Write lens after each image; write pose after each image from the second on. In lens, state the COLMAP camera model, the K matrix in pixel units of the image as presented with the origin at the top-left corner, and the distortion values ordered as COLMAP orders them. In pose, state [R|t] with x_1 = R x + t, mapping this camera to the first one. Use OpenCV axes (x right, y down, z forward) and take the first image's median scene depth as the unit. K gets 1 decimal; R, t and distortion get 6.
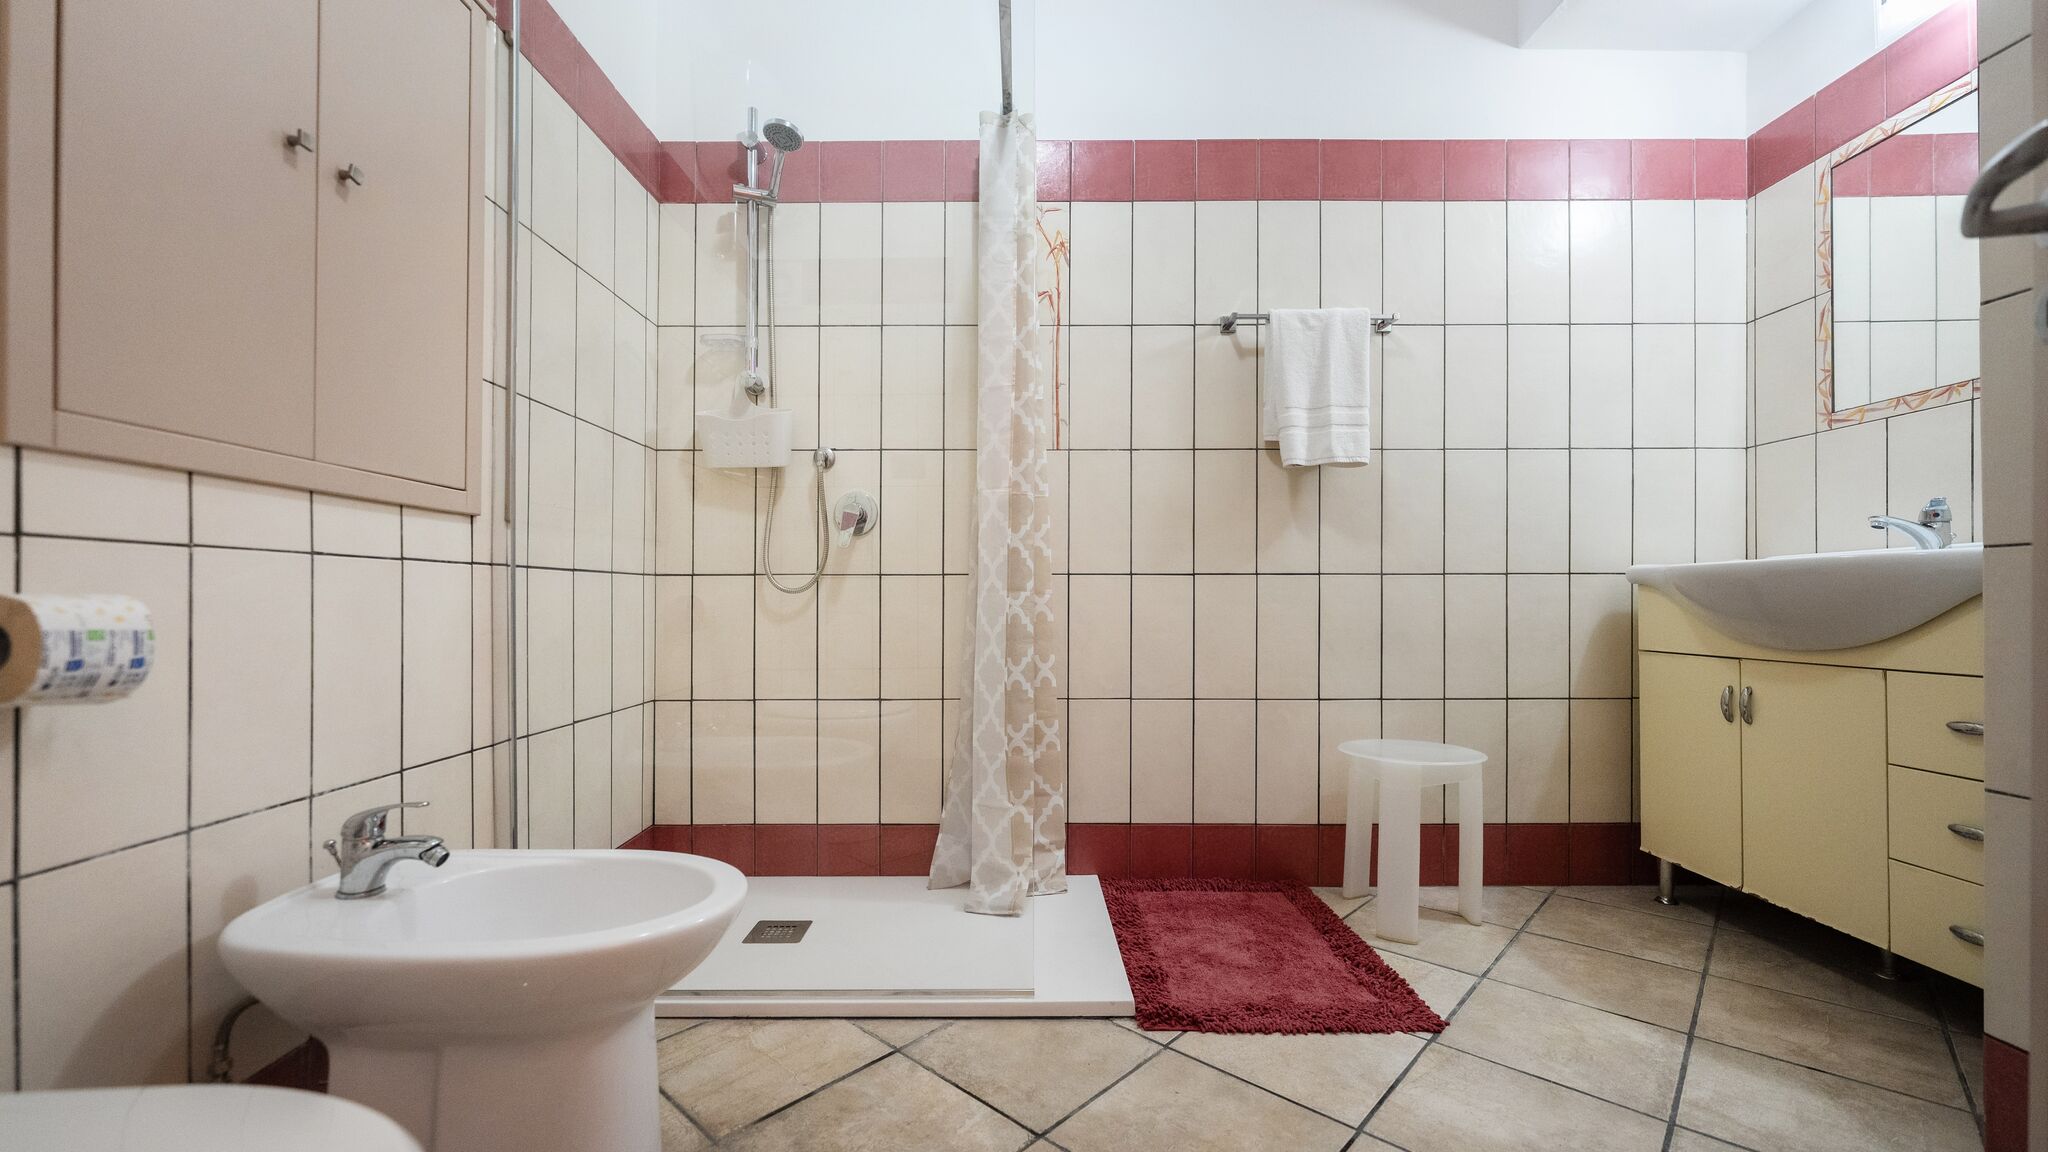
lens RADIAL K [[836.8, 0, 1021.7], [0, 836.8, 612.7], [0, 0, 1]] dist [-0.001260, 0.000018]
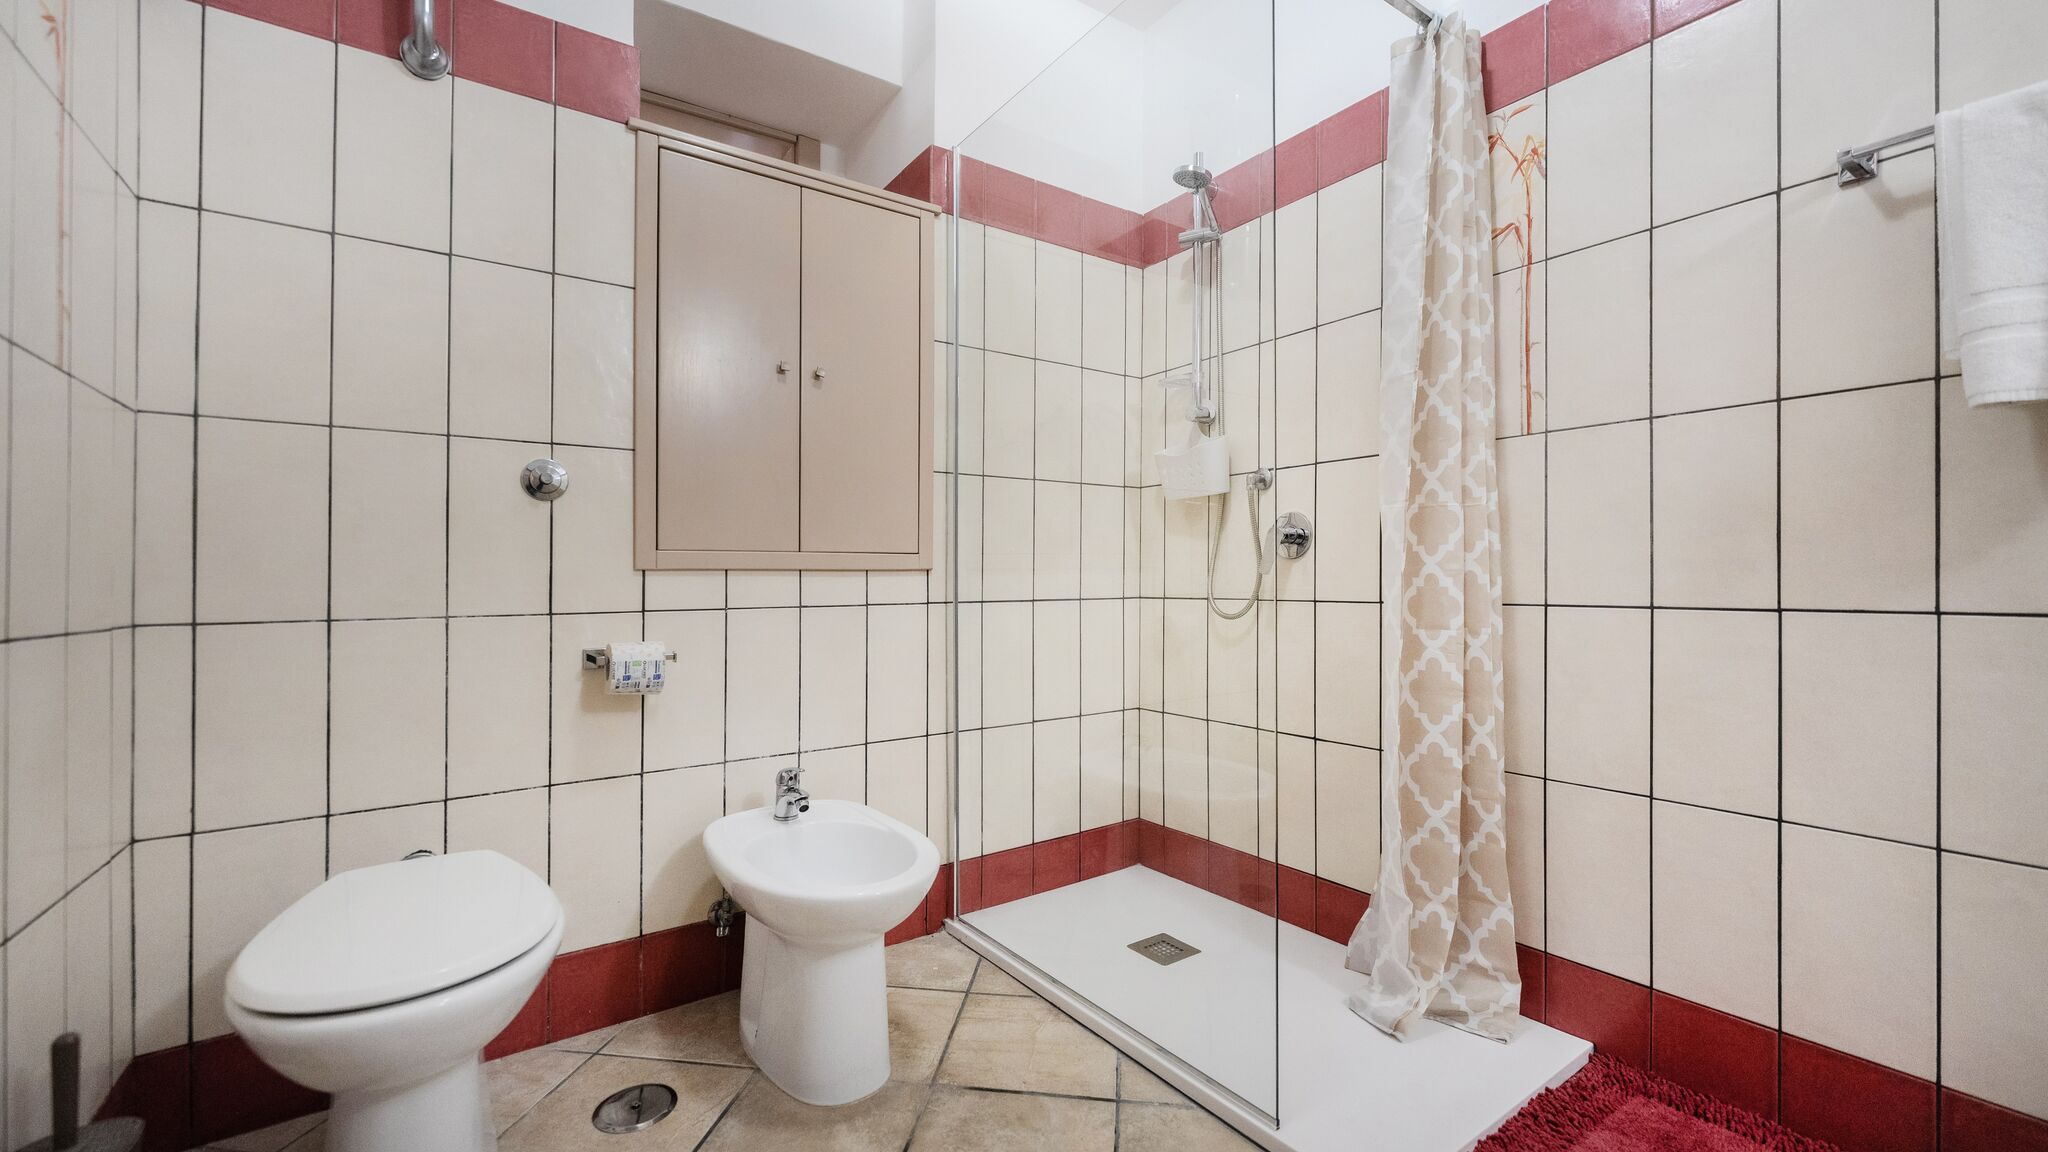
lens RADIAL K [[836.8, 0, 995.8], [0, 836.8, 580.8], [0, 0, 1]] dist [-0.001260, 0.000018]
pose [[0.550489, -0.000518, -0.834842, 0.413350], [-0.005348, 0.999977, -0.004146, -0.064269], [0.834825, 0.006747, 0.550474, 0.219544]]
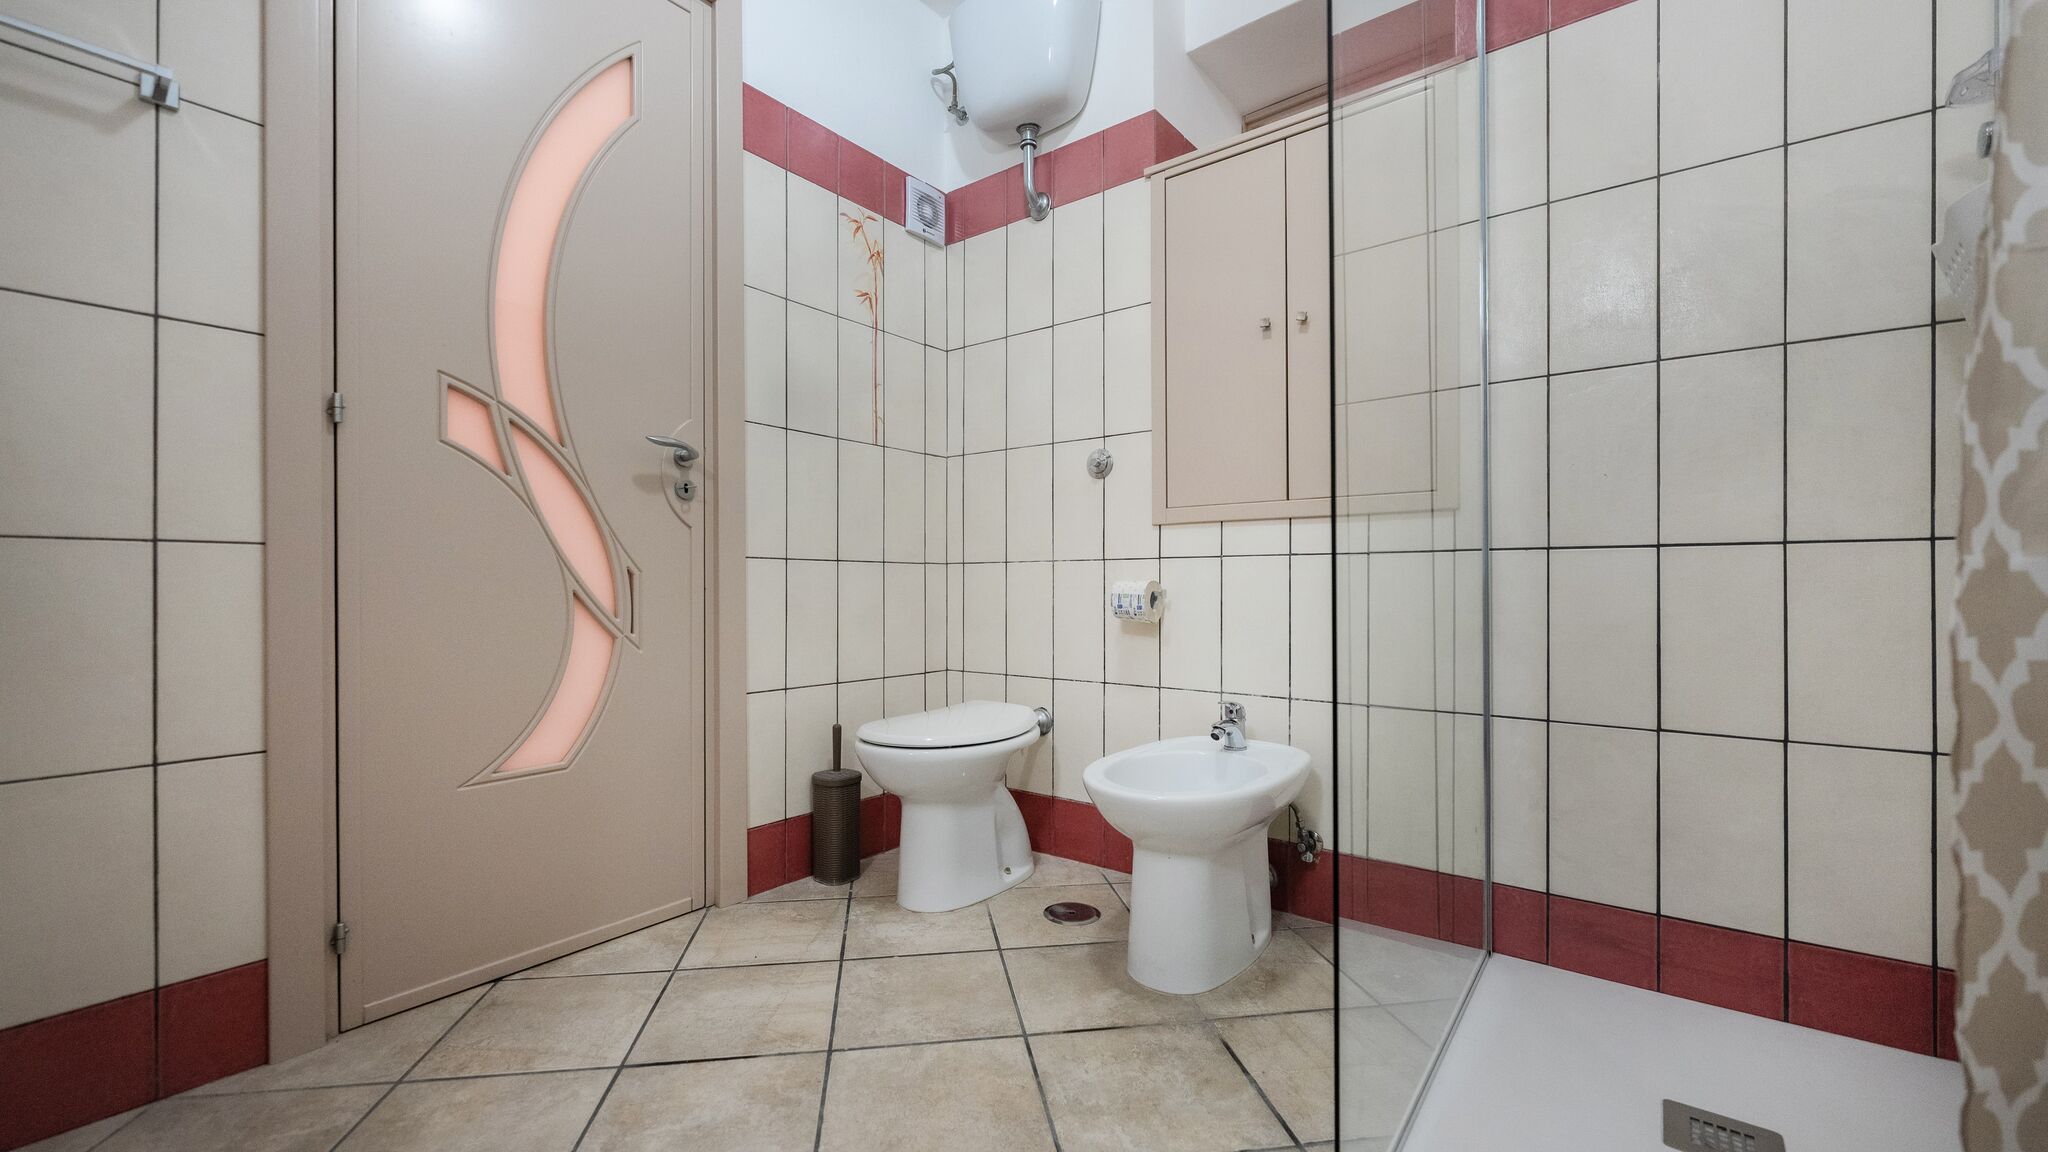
lens RADIAL K [[836.8, 0, 1012.9], [0, 836.8, 584.8], [0, 0, 1]] dist [-0.001260, 0.000018]
pose [[-0.648544, 0.003165, -0.761170, 0.435492], [-0.008307, 0.999902, 0.011236, -0.013332], [0.761132, 0.013610, -0.648455, 0.908518]]
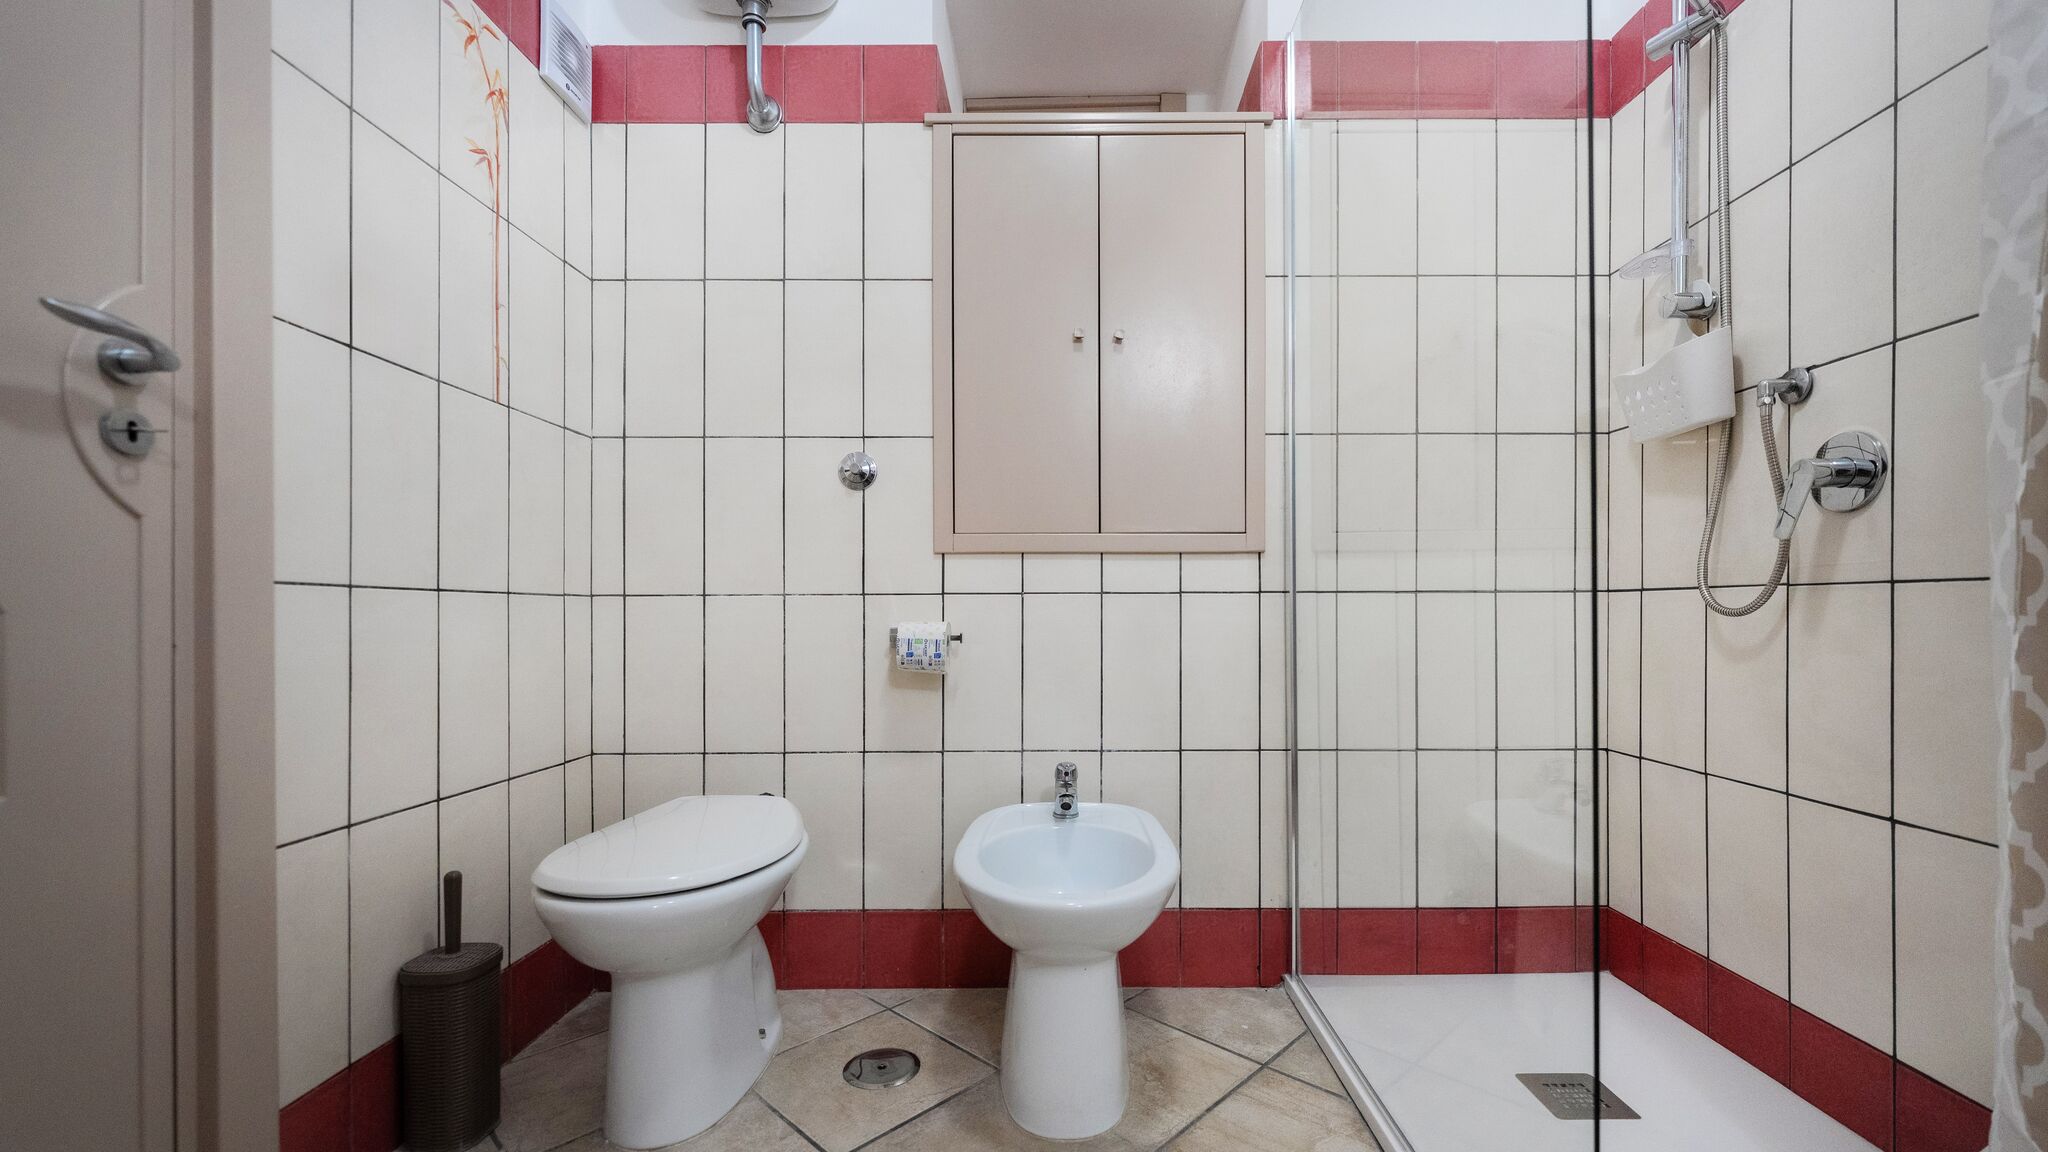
lens RADIAL K [[836.8, 0, 1040.0], [0, 836.8, 611.4], [0, 0, 1]] dist [-0.001260, 0.000018]
pose [[-0.024734, 0.002814, -0.999690, 0.378683], [-0.012435, 0.999918, 0.003123, -0.022088], [0.999617, 0.012509, -0.024697, 0.500910]]
